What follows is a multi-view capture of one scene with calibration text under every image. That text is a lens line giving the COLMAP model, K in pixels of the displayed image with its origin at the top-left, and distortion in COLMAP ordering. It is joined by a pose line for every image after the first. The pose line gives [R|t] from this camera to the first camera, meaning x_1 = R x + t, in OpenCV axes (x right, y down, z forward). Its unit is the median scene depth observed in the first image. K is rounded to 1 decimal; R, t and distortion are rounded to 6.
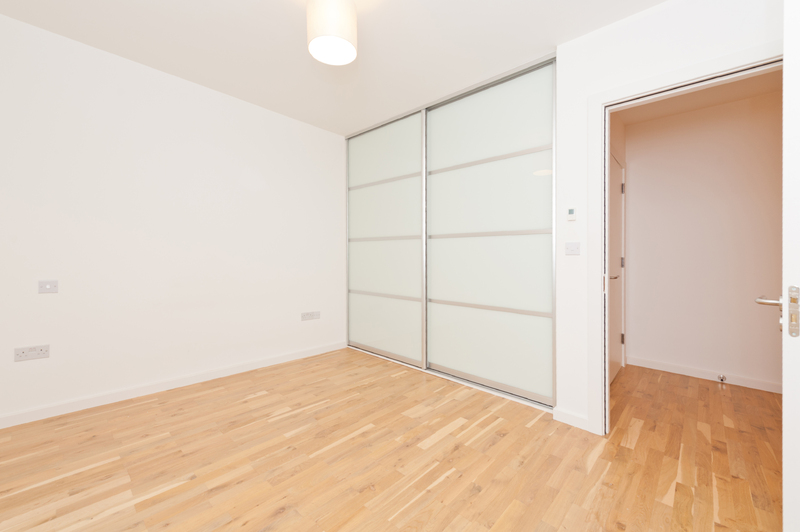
lens RADIAL K [[346.7, 0, 383.4], [0, 346.7, 262.1], [0, 0, 1]] dist [0.001760, -0.000260]
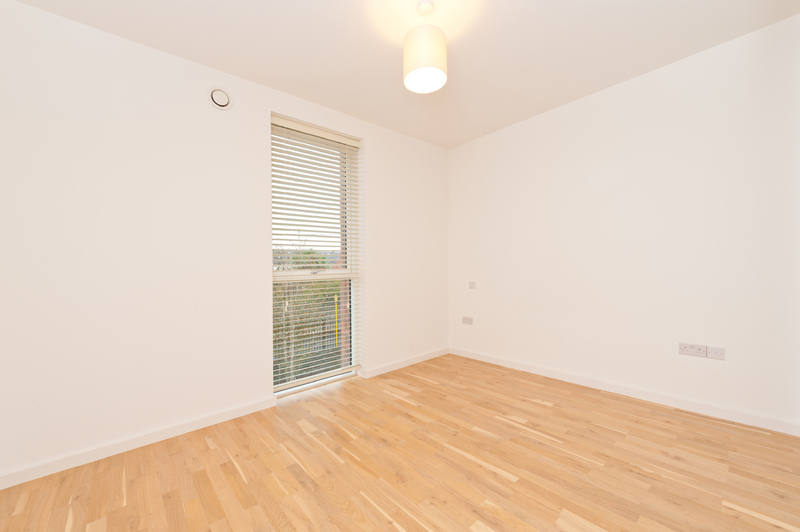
lens RADIAL K [[321.3, 0, 403.0], [0, 321.3, 265.6], [0, 0, 1]] dist [0.008178, -0.002431]
pose [[-0.101462, -0.017283, -0.994689, 0.706386], [0.014320, 0.999720, -0.018831, -0.001161], [0.994736, -0.016155, -0.101187, 0.810245]]
